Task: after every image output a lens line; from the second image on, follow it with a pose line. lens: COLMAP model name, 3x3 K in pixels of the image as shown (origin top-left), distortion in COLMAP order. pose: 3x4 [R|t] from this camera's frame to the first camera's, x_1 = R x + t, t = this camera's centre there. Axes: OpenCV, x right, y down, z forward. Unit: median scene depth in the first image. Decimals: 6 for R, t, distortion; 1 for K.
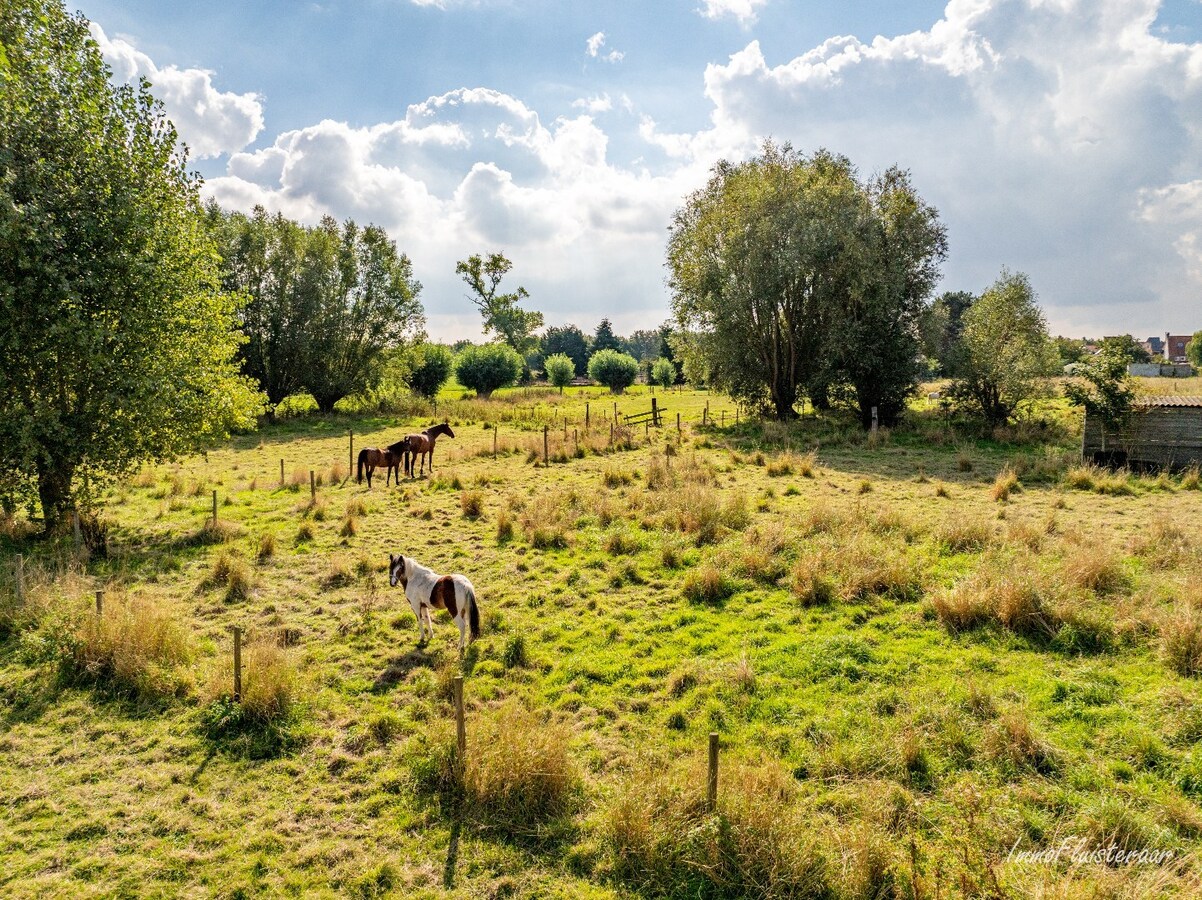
lens RADIAL K [[861.1, 0, 601.0], [0, 861.1, 450.0], [0, 0, 1]] dist [-0.025140, -0.000508]
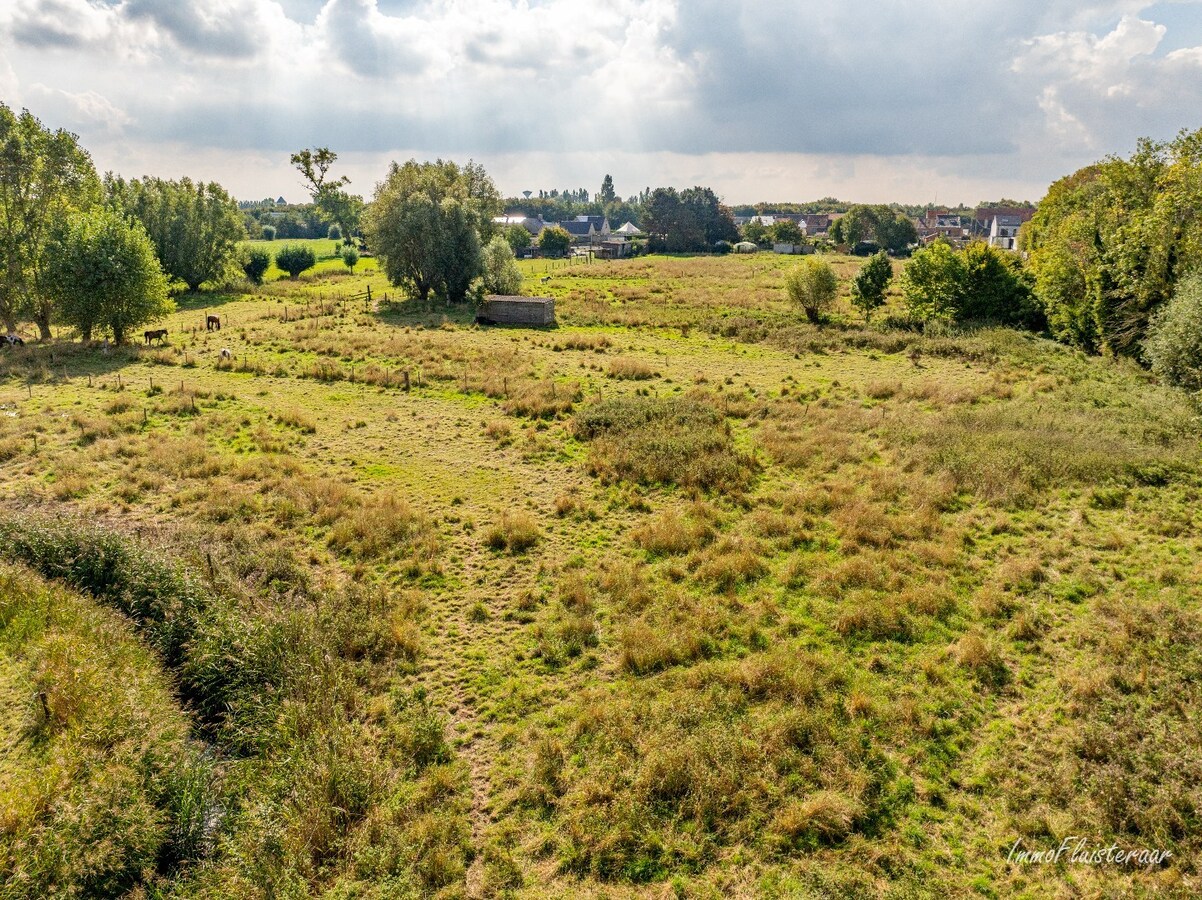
lens RADIAL K [[845.8, 0, 601.0], [0, 845.8, 450.0], [0, 0, 1]] dist [-0.035488, -0.001040]
pose [[0.990653, -0.026485, 0.133806, 0.212891], [0.002079, 0.983786, 0.179334, -0.022747], [-0.136387, -0.177380, 0.974646, -0.671567]]
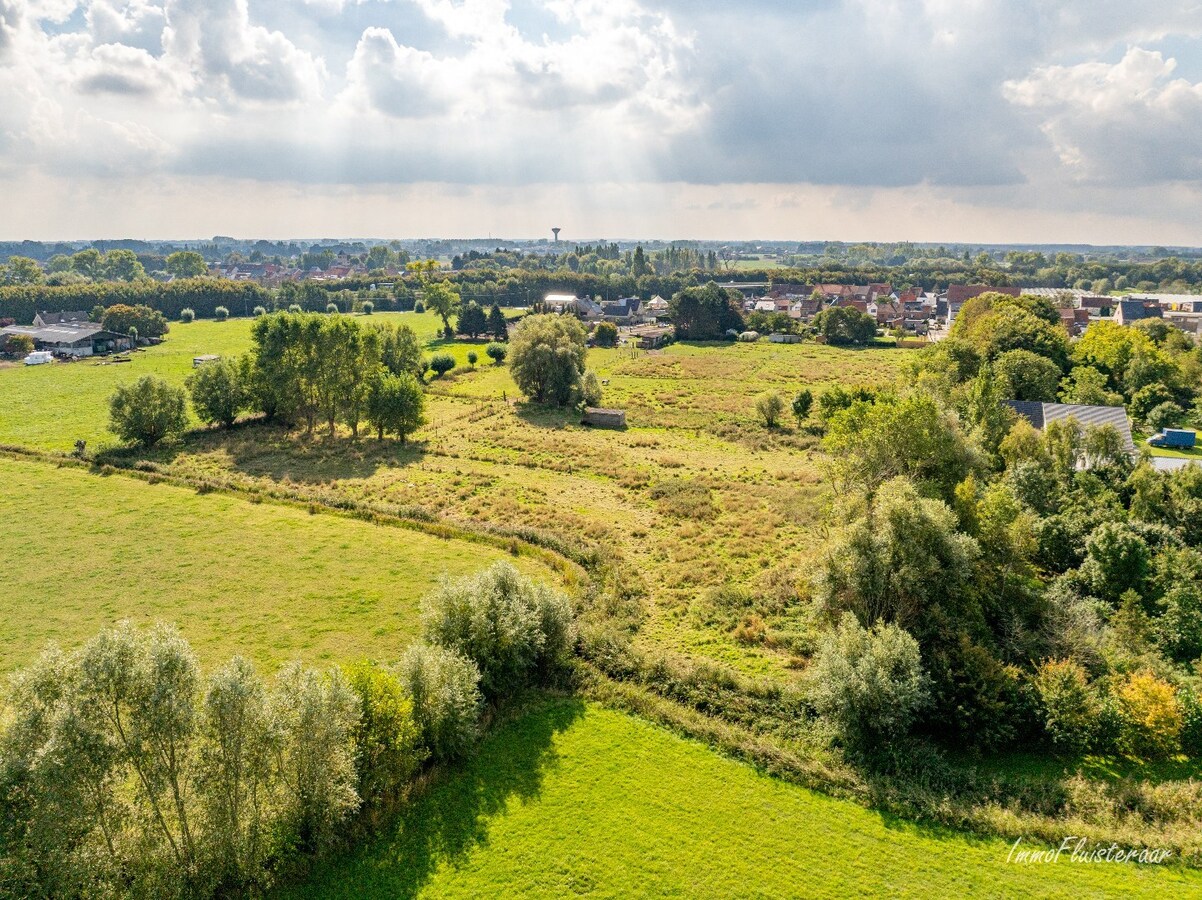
lens RADIAL K [[861.1, 0, 601.0], [0, 861.1, 450.0], [0, 0, 1]] dist [-0.025140, -0.000508]
pose [[0.993850, -0.015820, 0.109599, 0.041908], [-0.000637, 0.988909, 0.148518, -0.212629], [-0.110733, -0.147675, 0.982818, -1.470850]]
